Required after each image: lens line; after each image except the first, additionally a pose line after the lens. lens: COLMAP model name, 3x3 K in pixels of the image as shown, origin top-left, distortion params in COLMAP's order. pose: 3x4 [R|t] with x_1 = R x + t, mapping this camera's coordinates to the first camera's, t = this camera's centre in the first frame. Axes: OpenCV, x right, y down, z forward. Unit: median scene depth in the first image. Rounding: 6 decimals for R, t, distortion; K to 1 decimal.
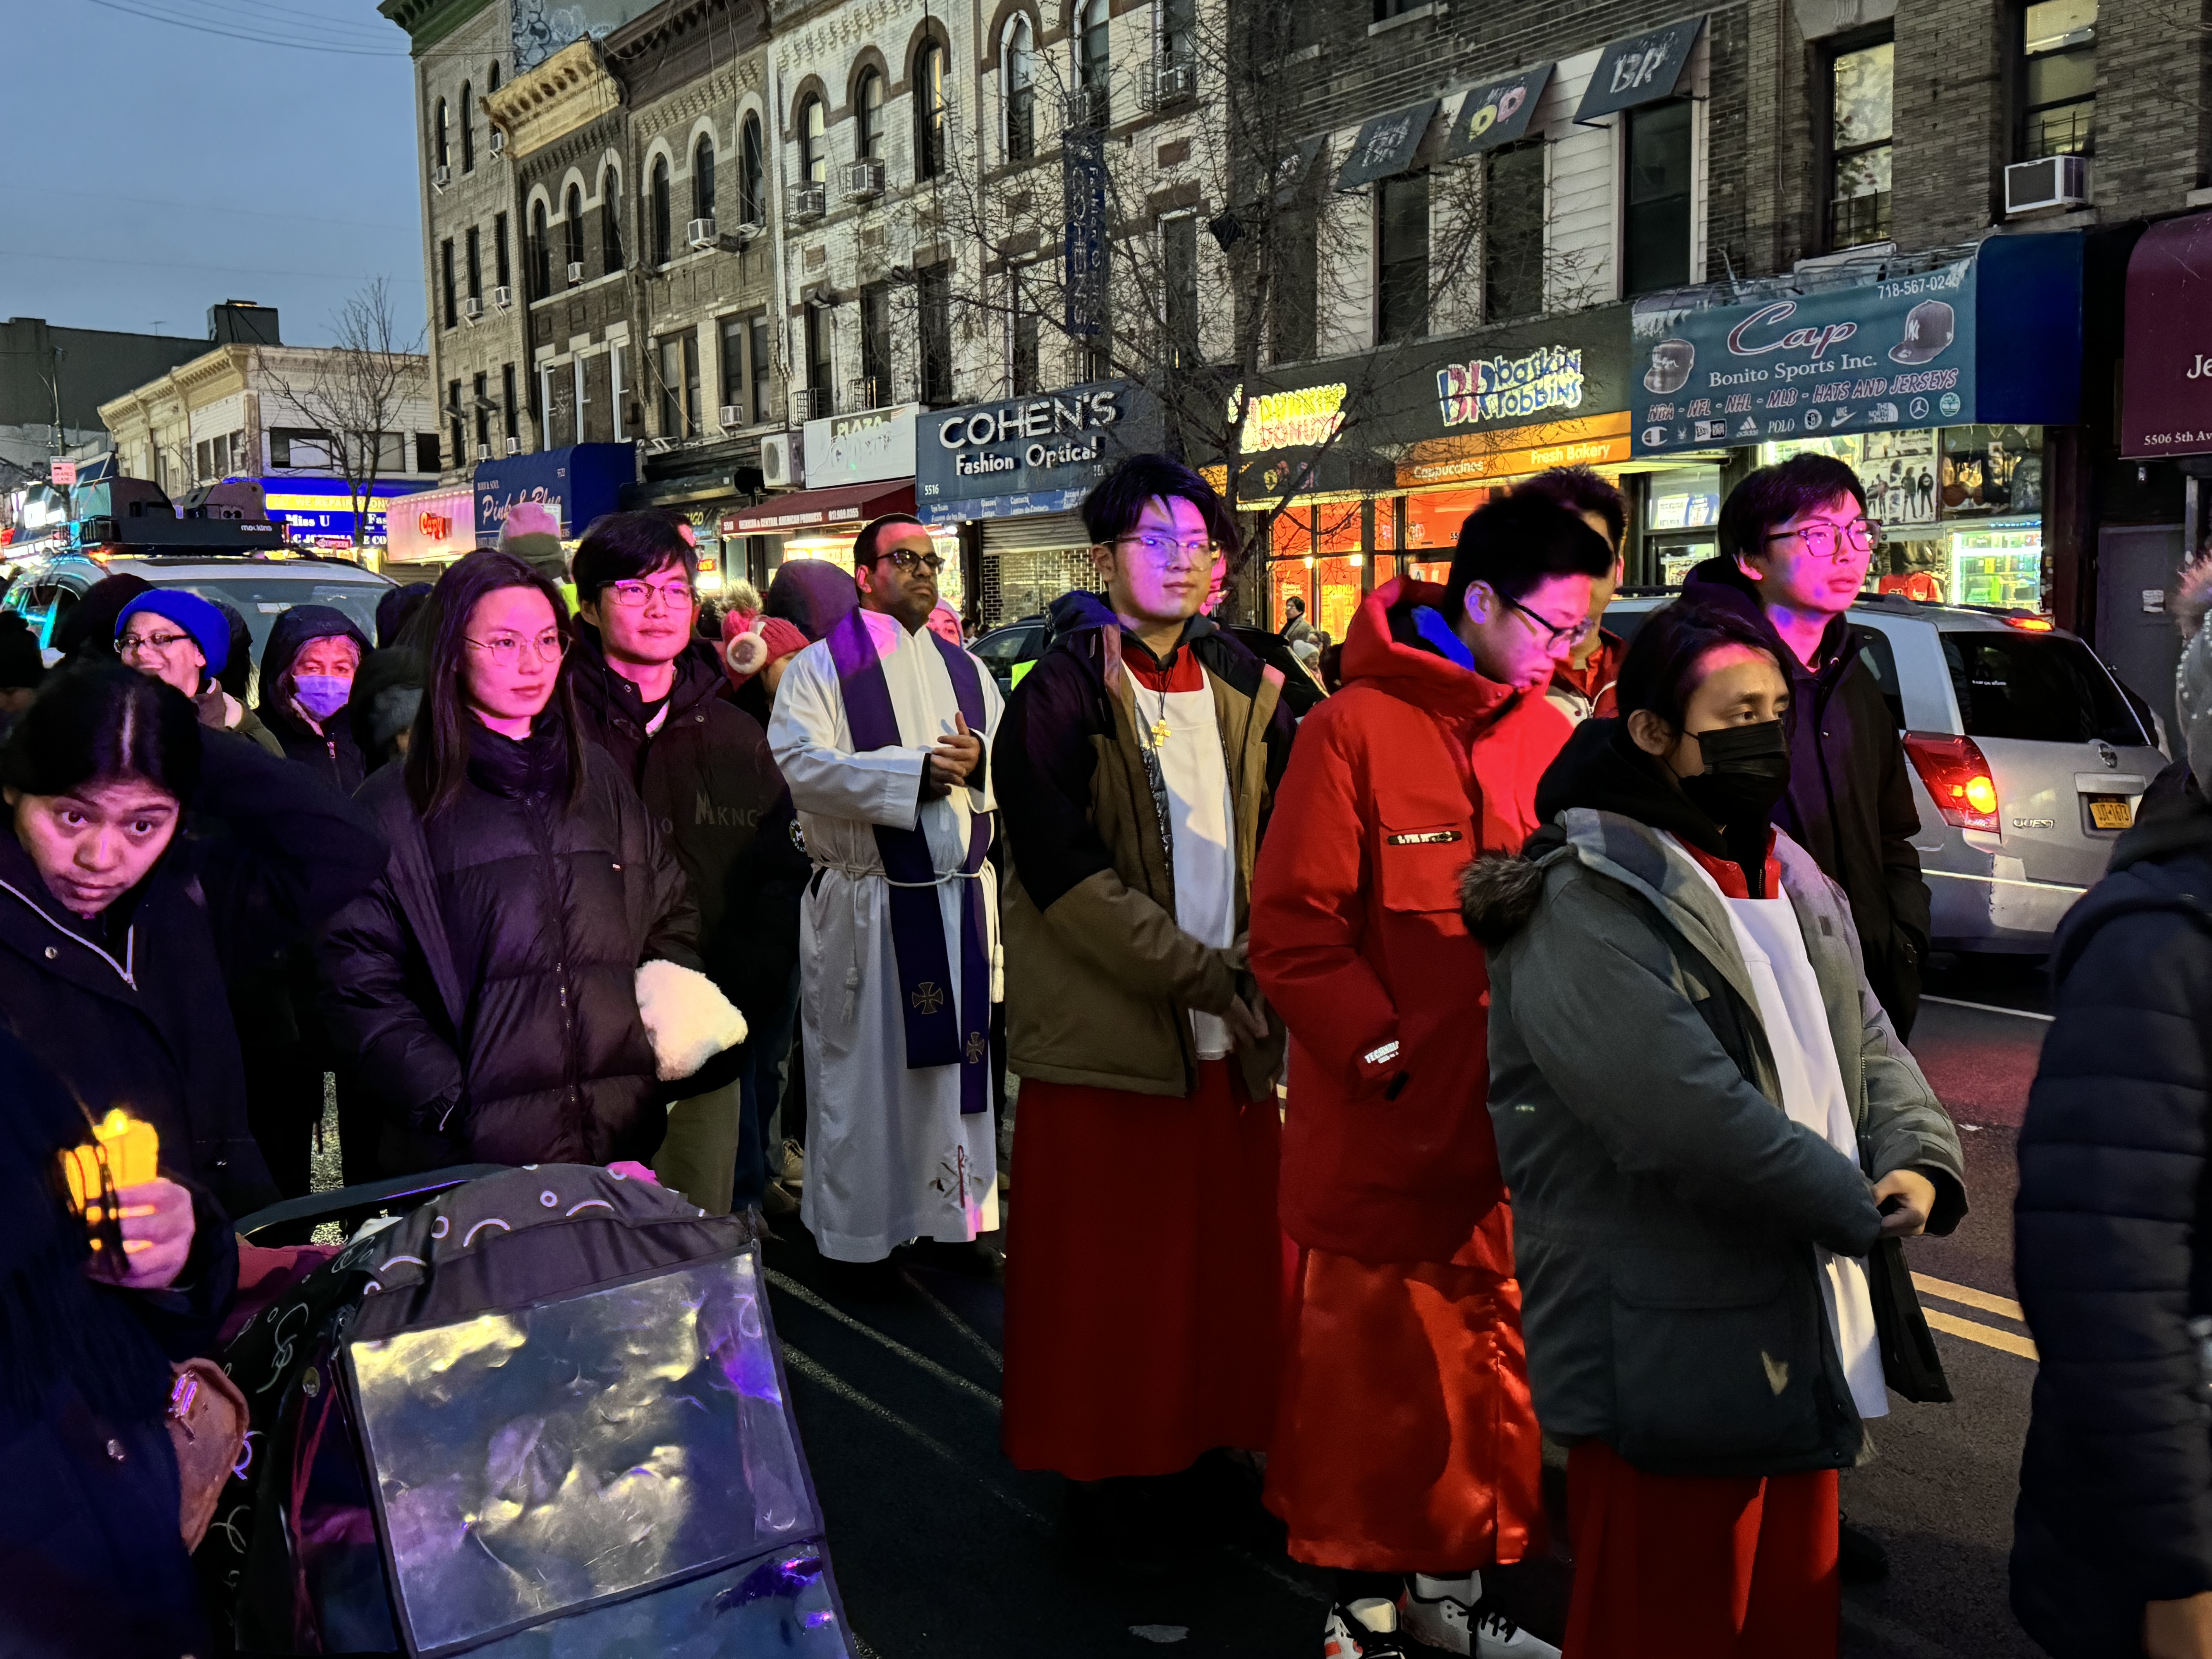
lens RADIAL K [[2159.4, 0, 1147.6], [0, 2159.4, 819.4], [0, 0, 1]] dist [0.170902, -0.369641]
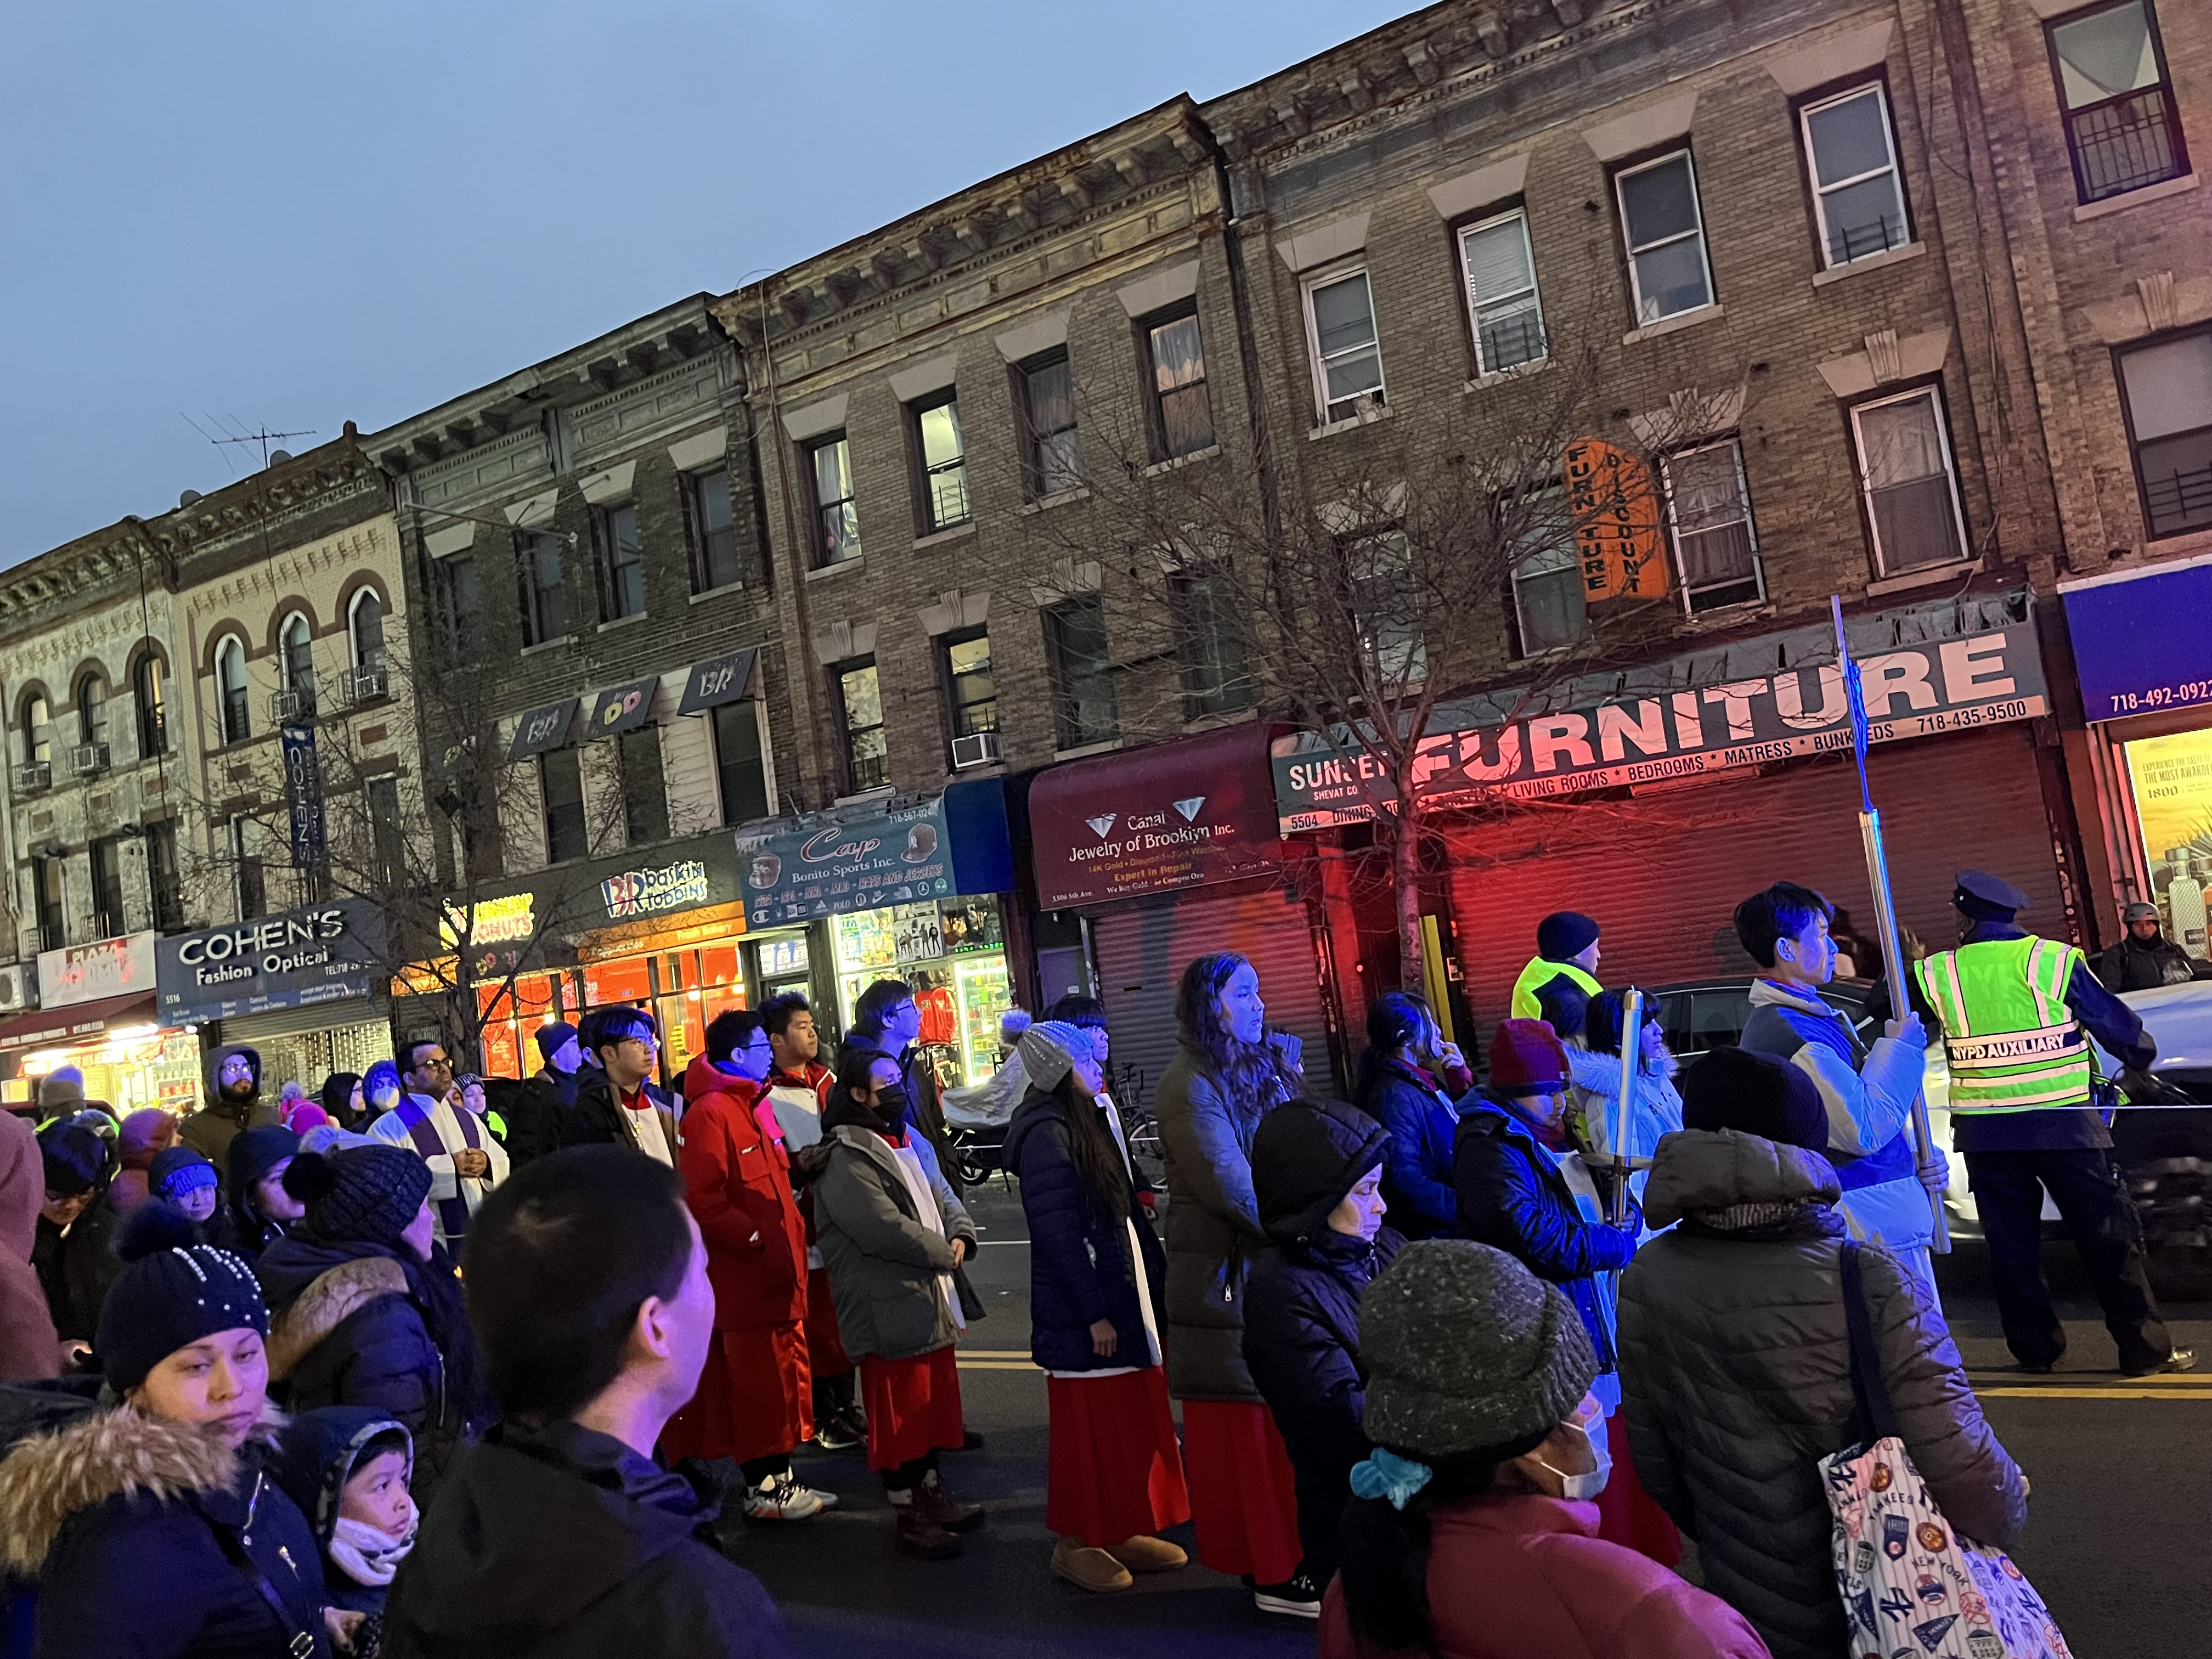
lens RADIAL K [[1725.8, 0, 1103.9], [0, 1725.8, 865.4], [0, 0, 1]] dist [-0.005053, -0.004785]
pose [[0.902555, -0.077636, 0.423518, -0.033313], [0.155701, 0.975896, -0.152920, 0.004957], [-0.401438, 0.203961, 0.892887, -0.097245]]
